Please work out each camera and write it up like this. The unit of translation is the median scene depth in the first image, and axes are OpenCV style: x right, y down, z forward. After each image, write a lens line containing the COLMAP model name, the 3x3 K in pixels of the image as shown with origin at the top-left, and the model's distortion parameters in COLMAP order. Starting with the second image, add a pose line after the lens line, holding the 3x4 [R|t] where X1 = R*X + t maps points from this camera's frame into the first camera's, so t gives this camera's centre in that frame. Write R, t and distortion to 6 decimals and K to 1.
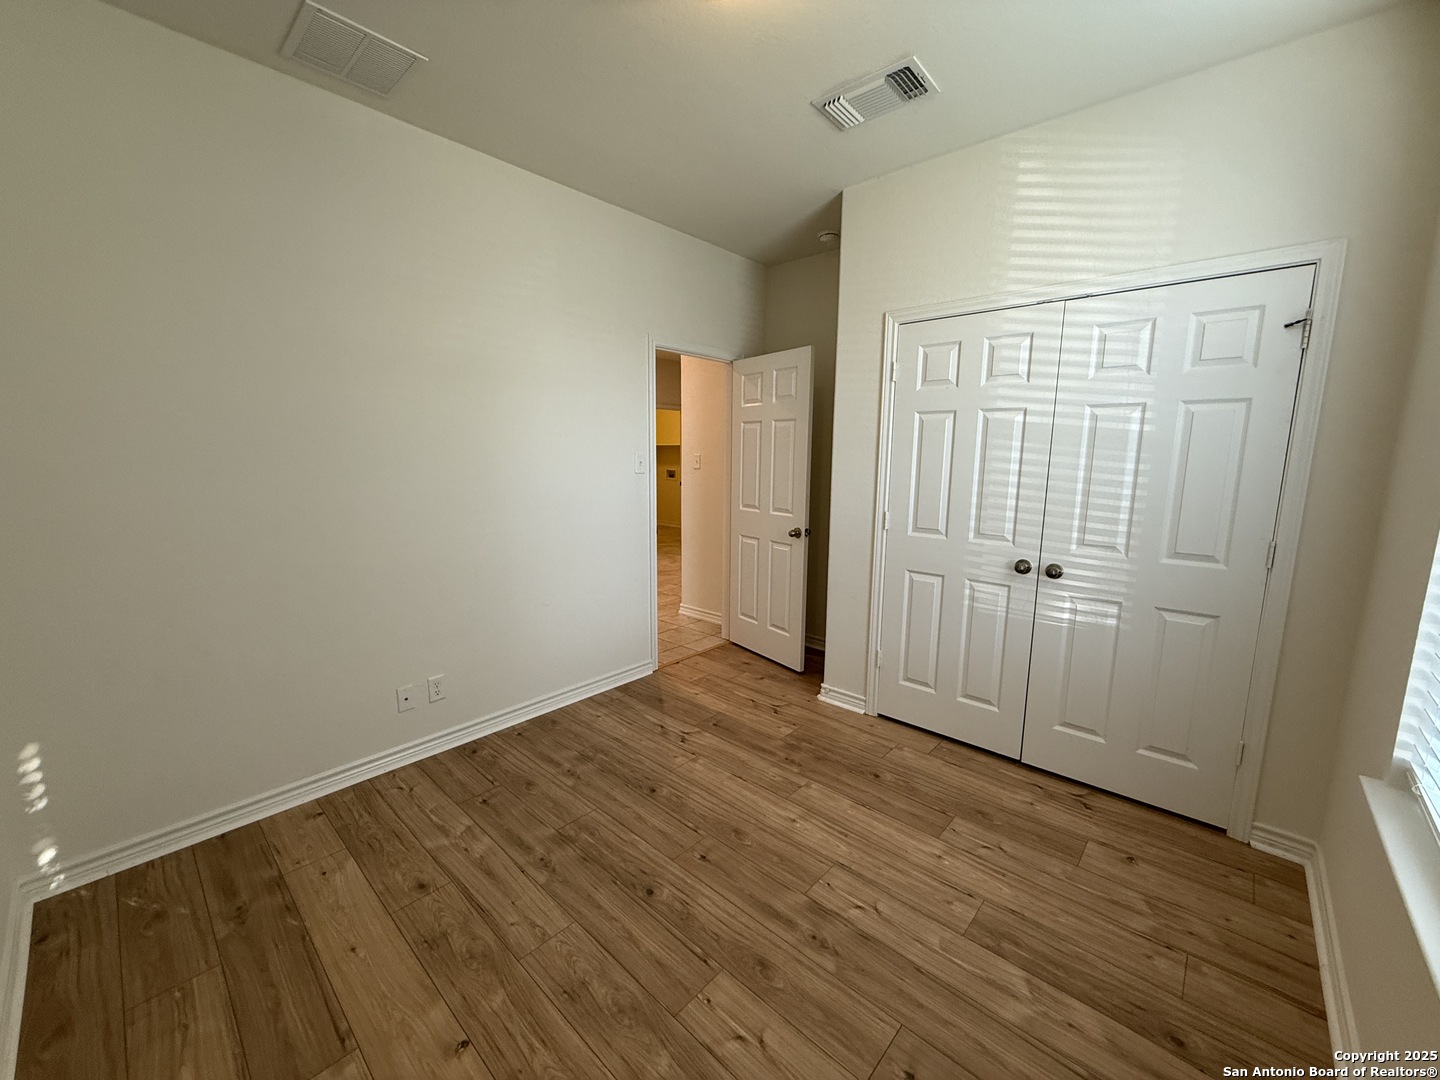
lens RADIAL K [[561.7, 0, 714.4], [0, 561.7, 541.5], [0, 0, 1]] dist [-0.029267, 0.000024]
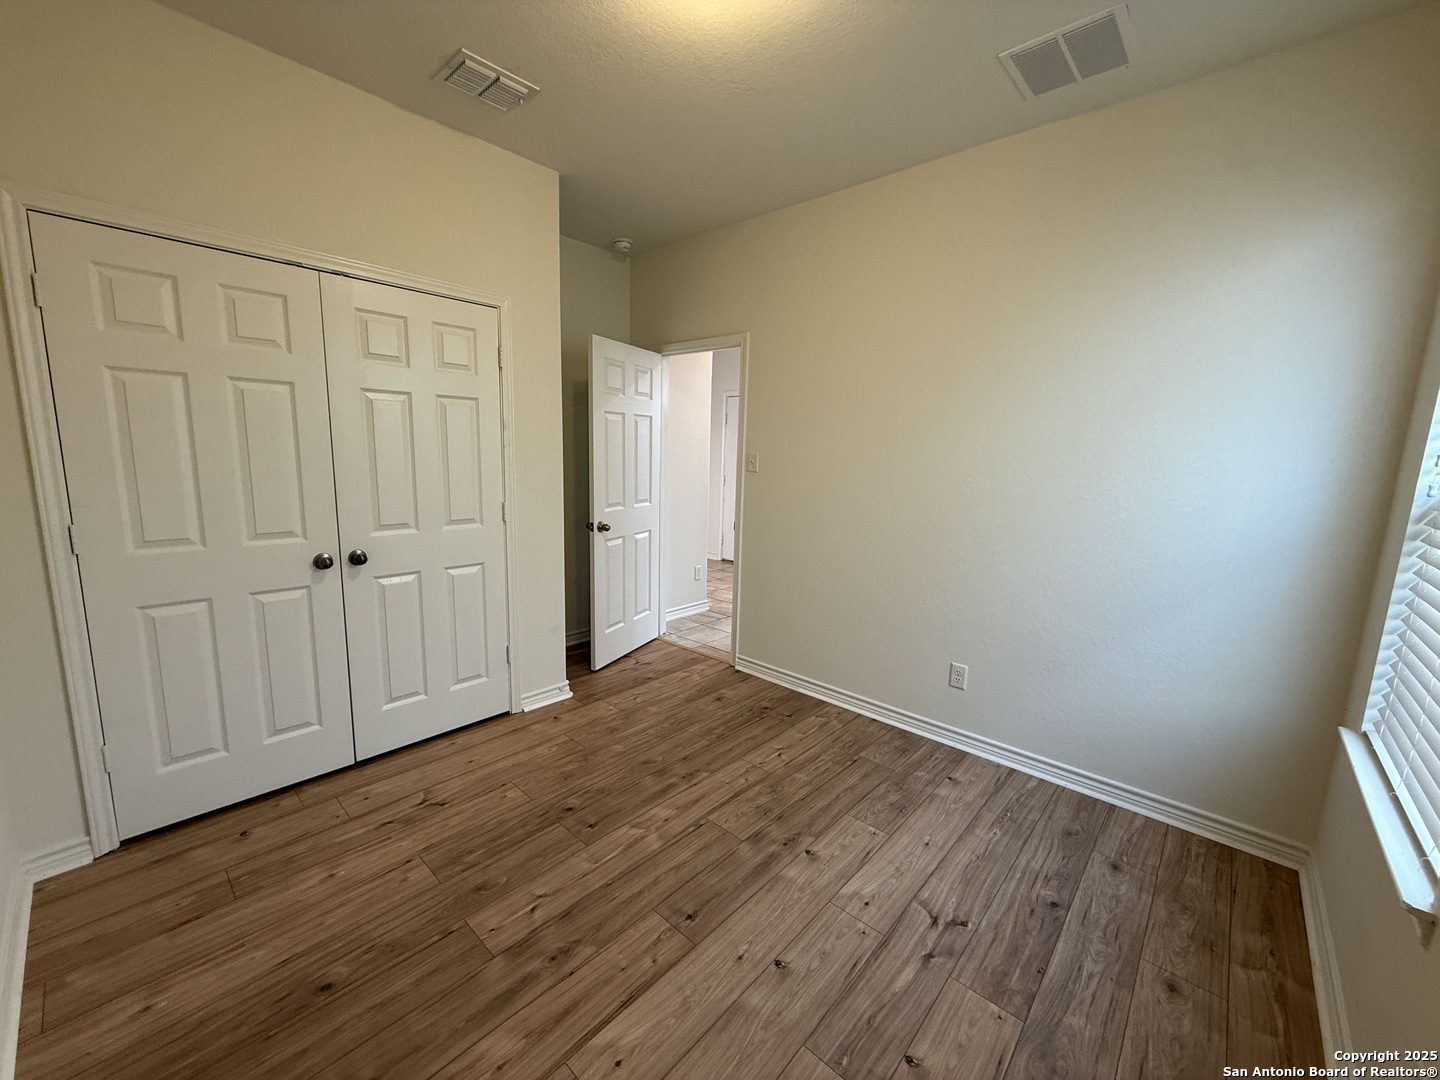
lens RADIAL K [[571.8, 0, 716.2], [0, 571.8, 540.5], [0, 0, 1]] dist [0.000315, -0.000085]
pose [[-0.026985, -0.161539, 0.986497, -0.402280], [0.126026, 0.978433, 0.163666, -0.062197], [-0.991660, 0.128741, -0.006045, 0.381994]]
